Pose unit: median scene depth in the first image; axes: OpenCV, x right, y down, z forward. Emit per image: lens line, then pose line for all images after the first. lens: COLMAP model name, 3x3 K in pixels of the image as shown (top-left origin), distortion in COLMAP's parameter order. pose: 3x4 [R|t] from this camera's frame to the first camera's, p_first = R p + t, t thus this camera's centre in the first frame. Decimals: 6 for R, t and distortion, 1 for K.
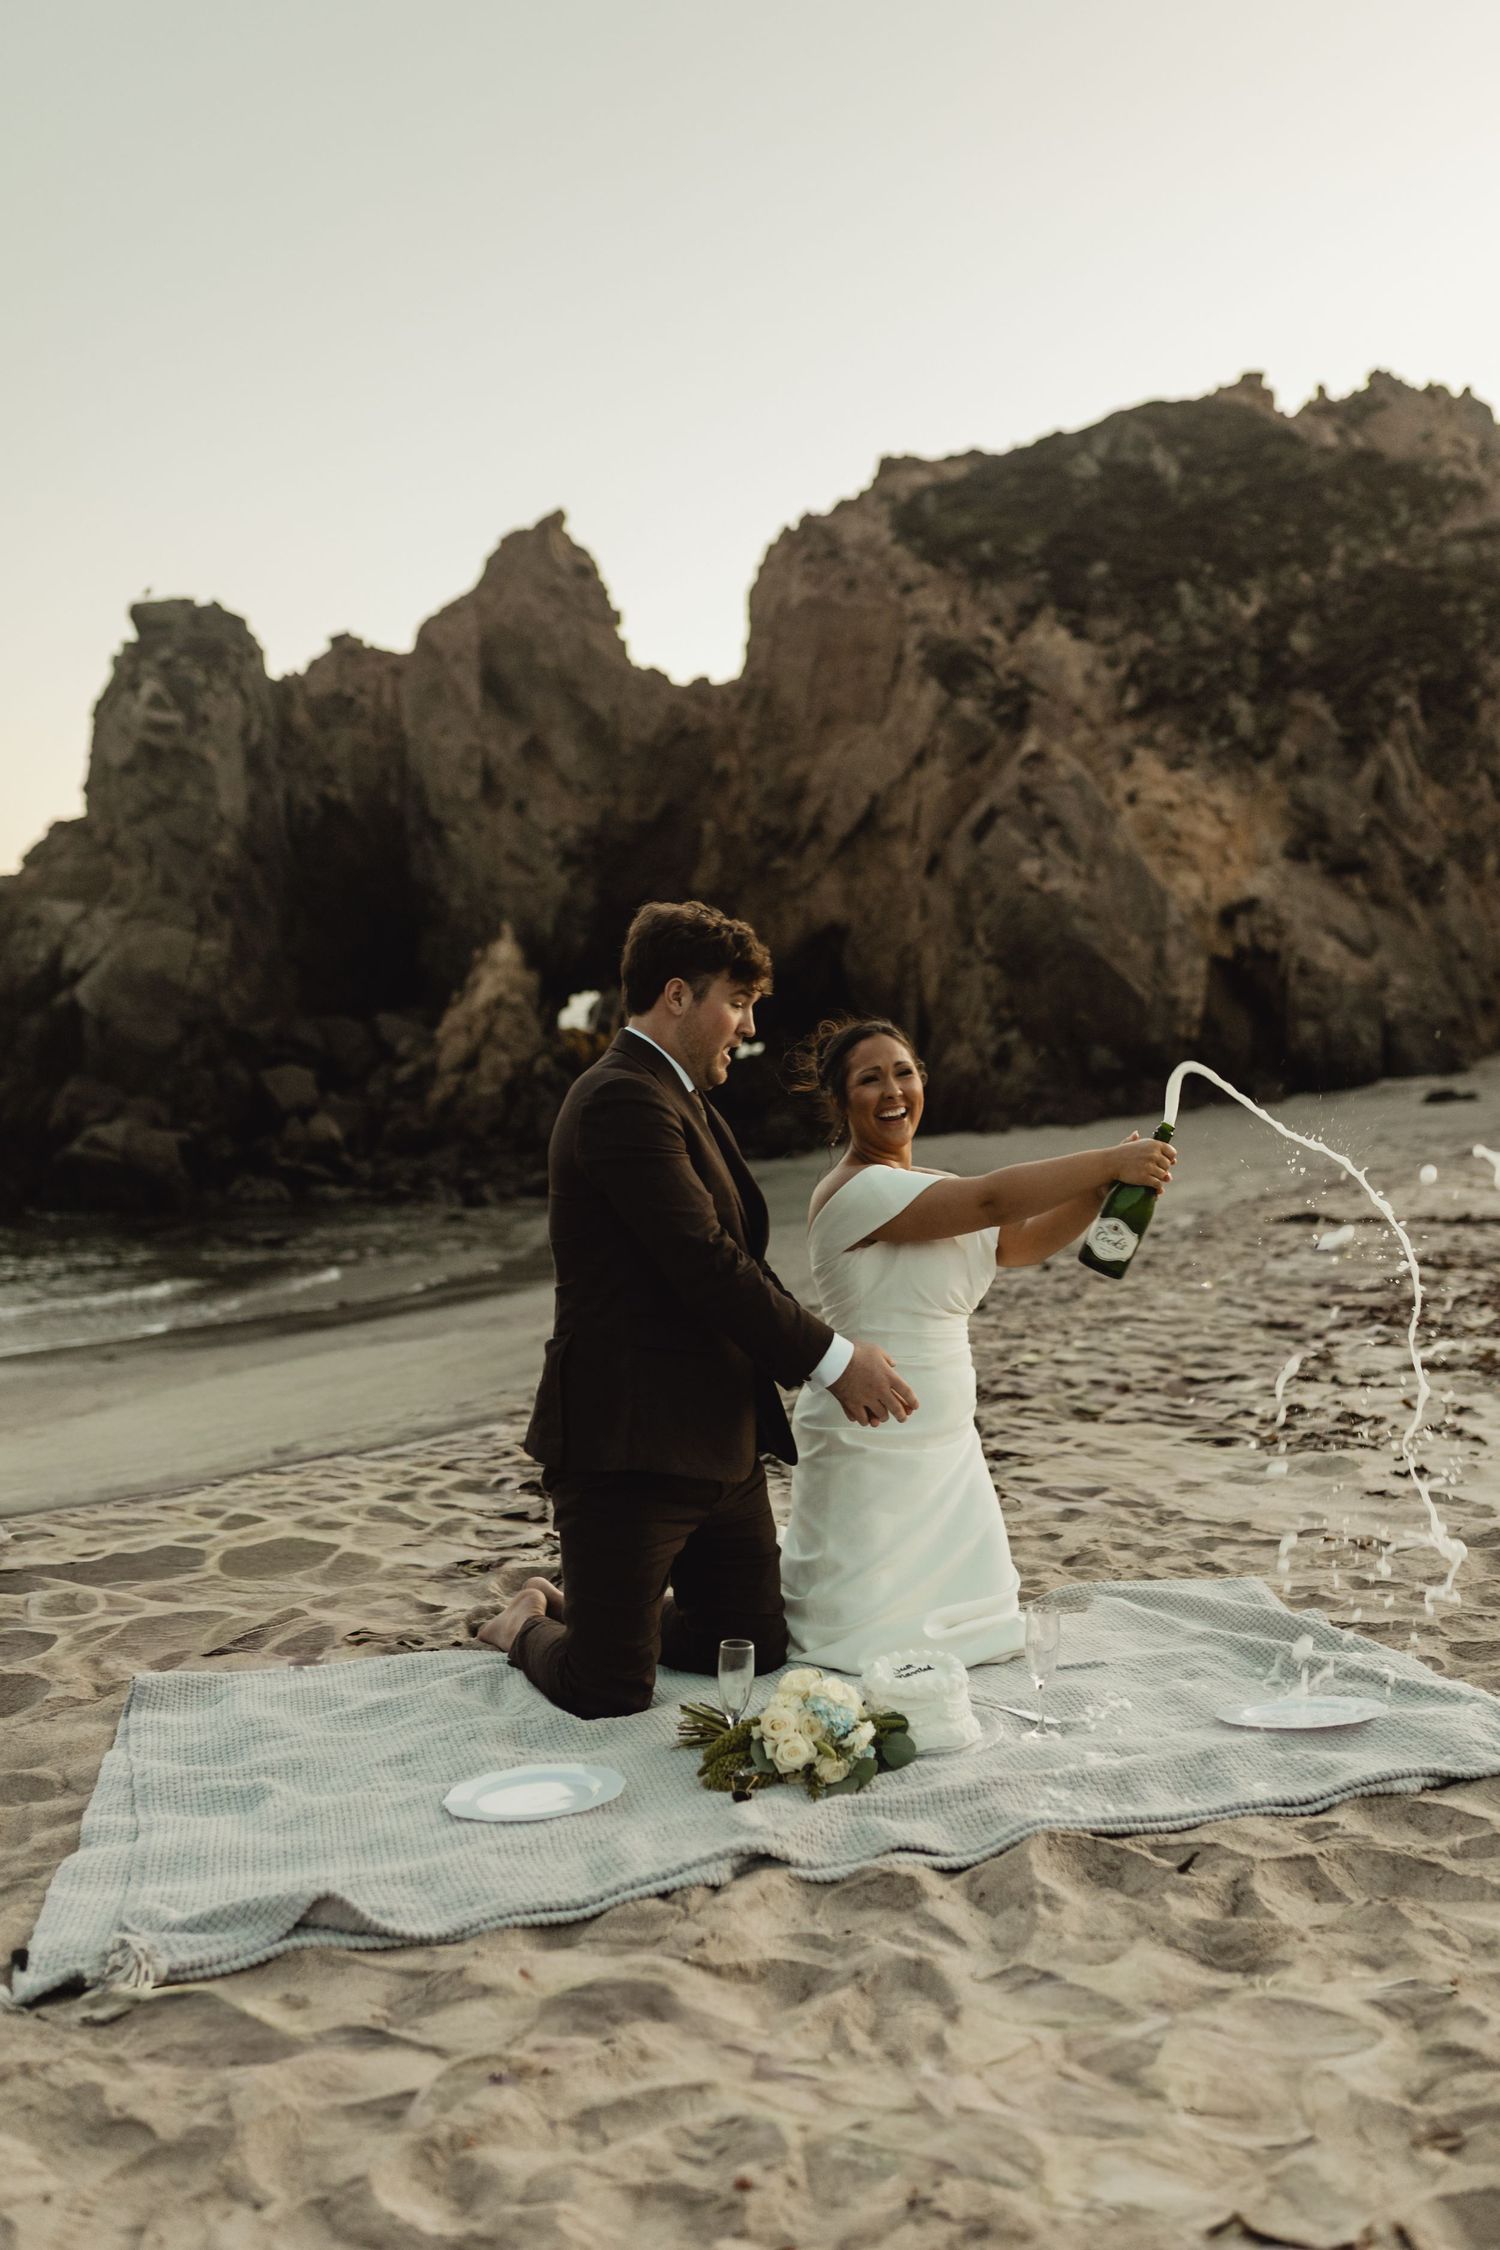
lens RADIAL K [[2223.7, 0, 749.9], [0, 2223.7, 1124.8], [0, 0, 1]] dist [0.004557, 0.000000]
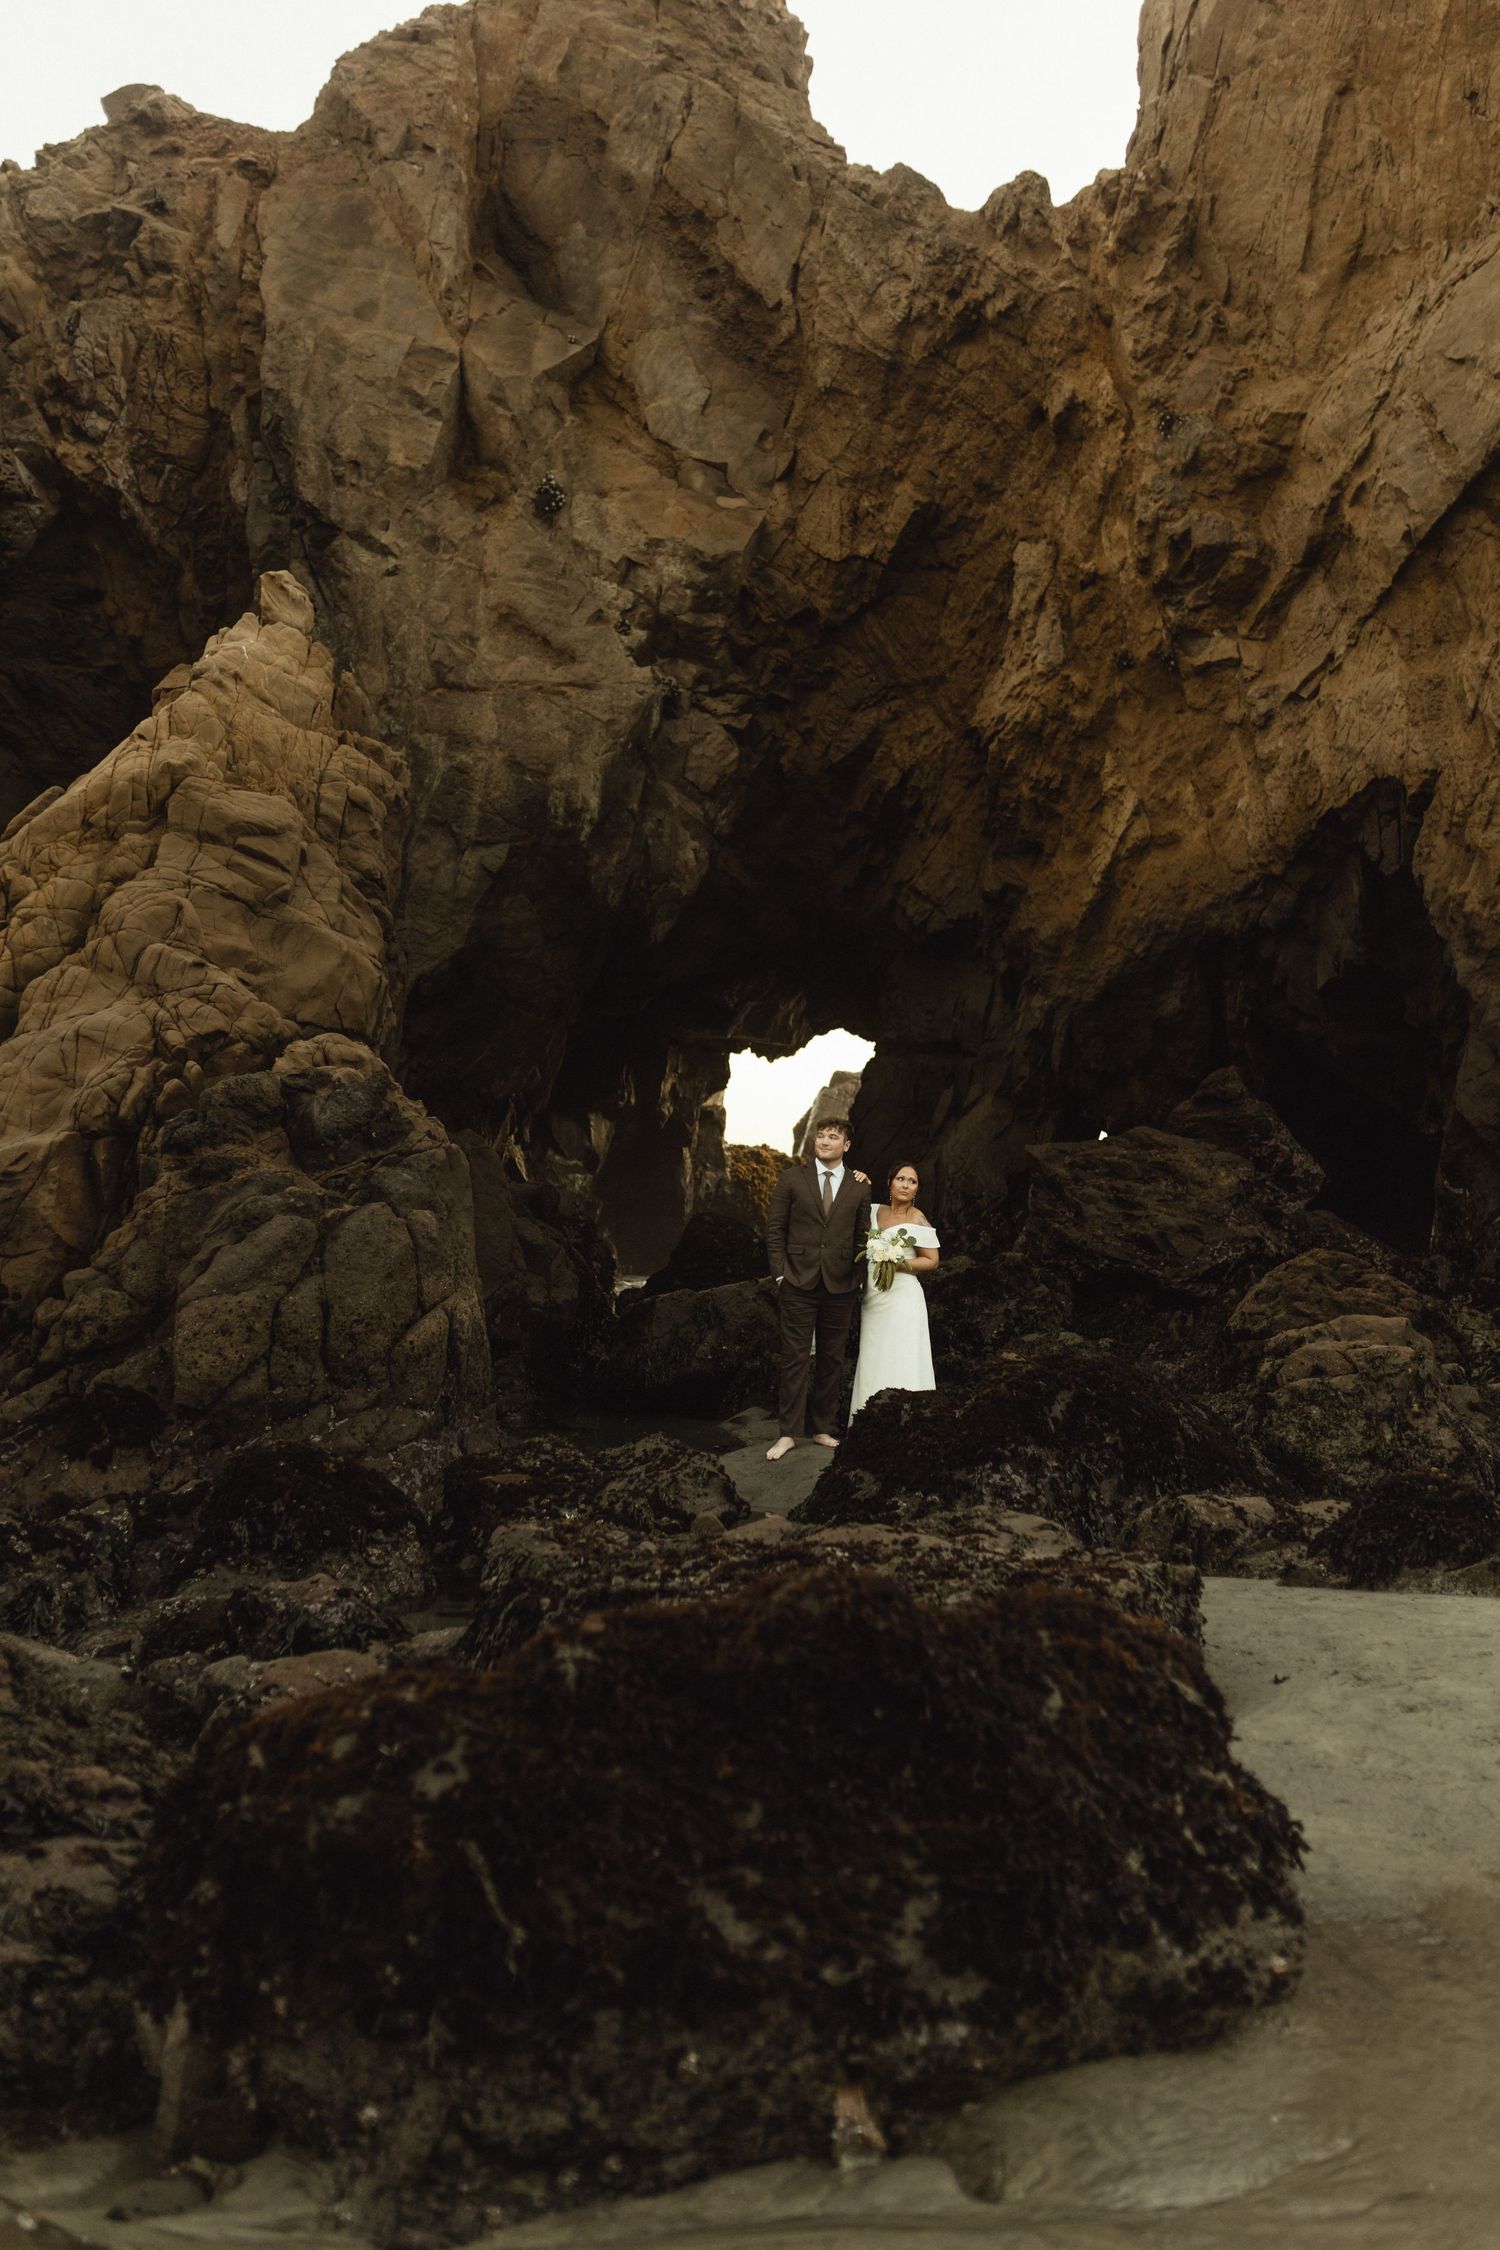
lens RADIAL K [[2223.7, 0, 747.0], [0, 2223.7, 1123.9], [0, 0, 1]] dist [0.004557, 0.000000]
pose [[0.989304, 0.029753, -0.142801, -0.009231], [-0.044079, 0.994187, -0.098235, 0.002169], [0.139048, 0.103479, 0.984864, 0.631508]]
